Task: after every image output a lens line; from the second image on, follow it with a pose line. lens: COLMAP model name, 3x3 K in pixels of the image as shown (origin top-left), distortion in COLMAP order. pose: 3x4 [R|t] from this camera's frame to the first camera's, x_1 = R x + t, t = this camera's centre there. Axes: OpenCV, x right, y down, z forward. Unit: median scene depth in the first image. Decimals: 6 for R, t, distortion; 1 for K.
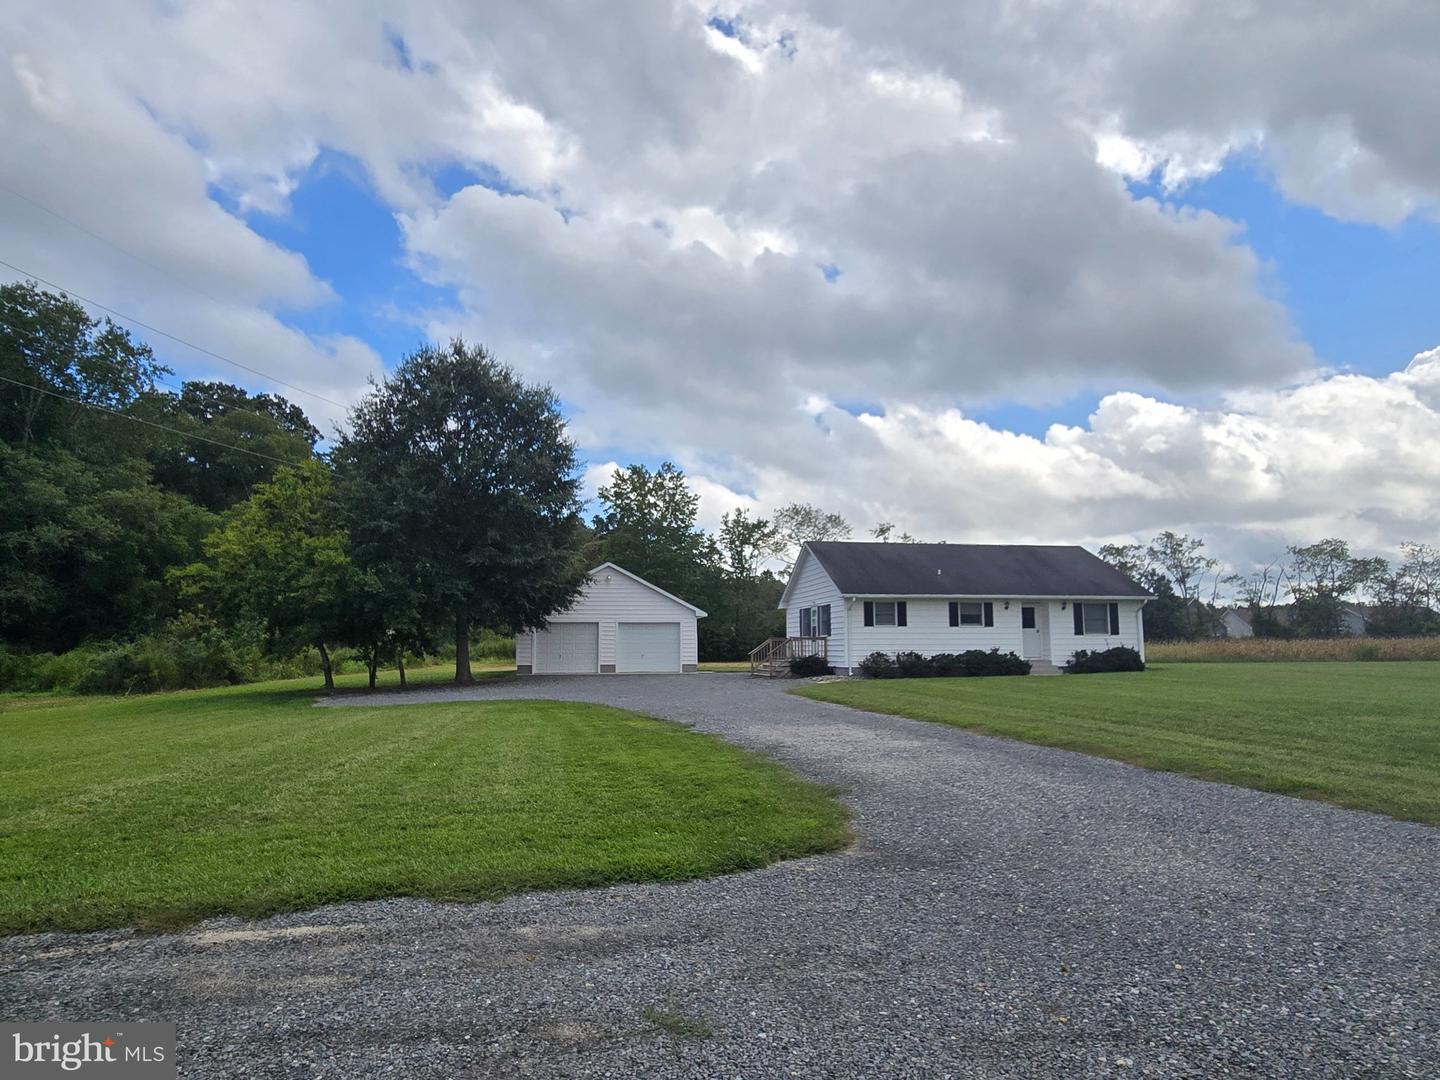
lens RADIAL K [[703.1, 0, 683.7], [0, 703.1, 536.4], [0, 0, 1]] dist [0.005013, 0.000157]
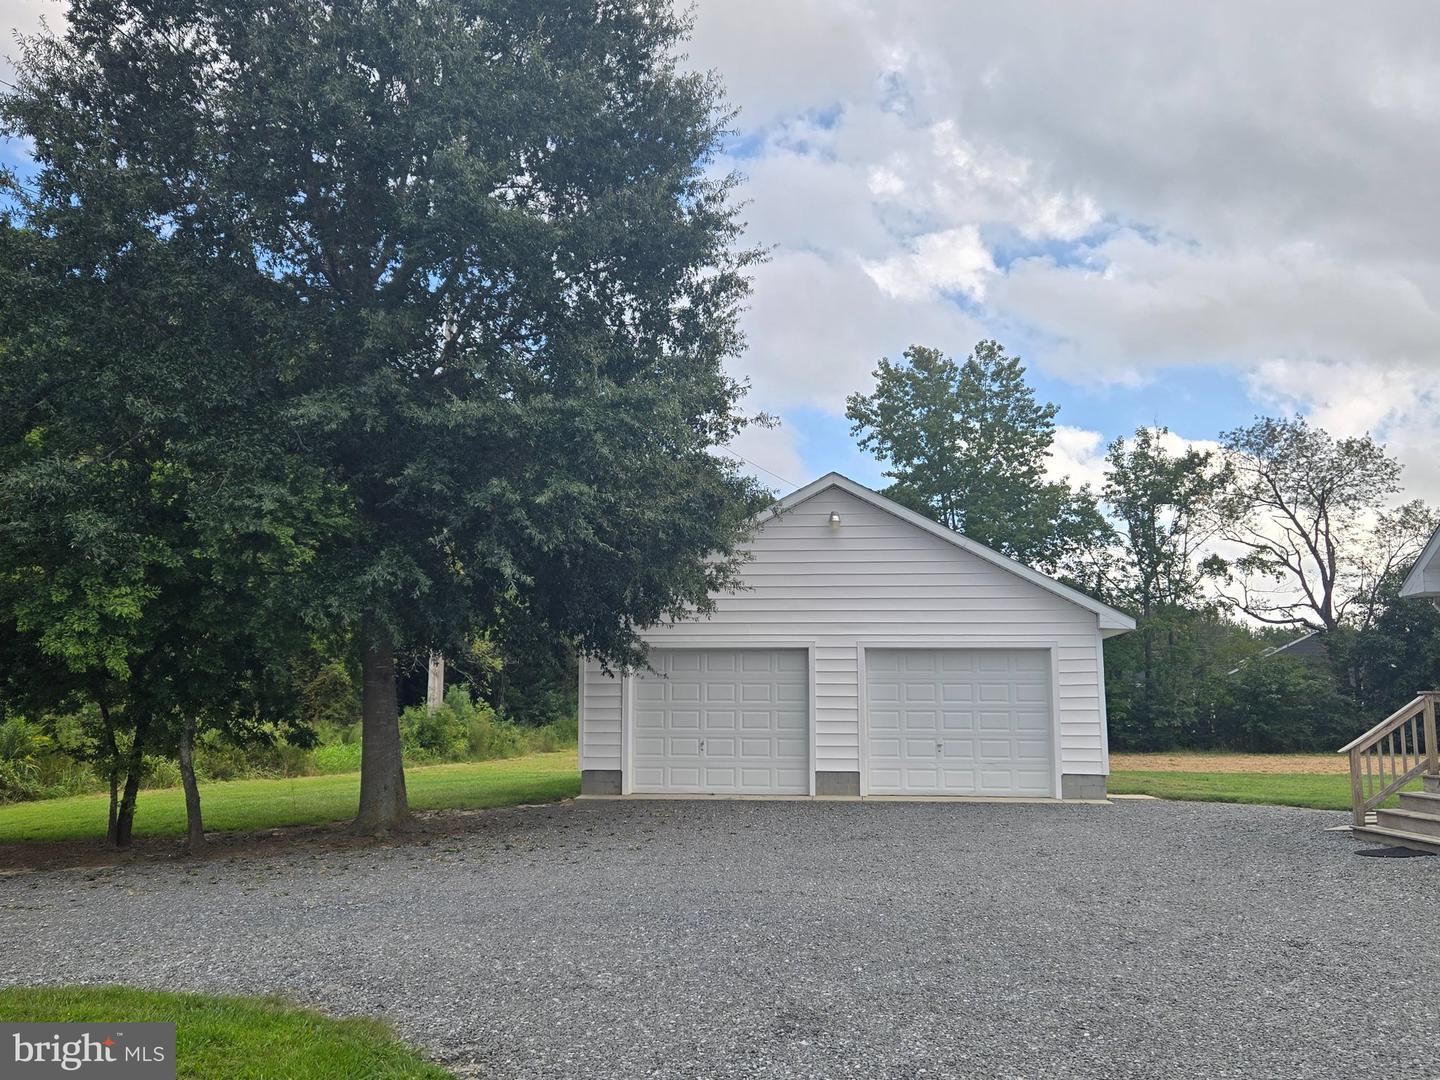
lens RADIAL K [[1216.6, 0, 767.1], [0, 1216.6, 543.0], [0, 0, 1]] dist [0.060971, 0.004285]
pose [[0.979524, -0.022259, -0.200094, -0.007235], [0.024897, 0.999633, 0.010676, 0.022386], [0.199783, -0.015439, 0.979719, 0.144658]]
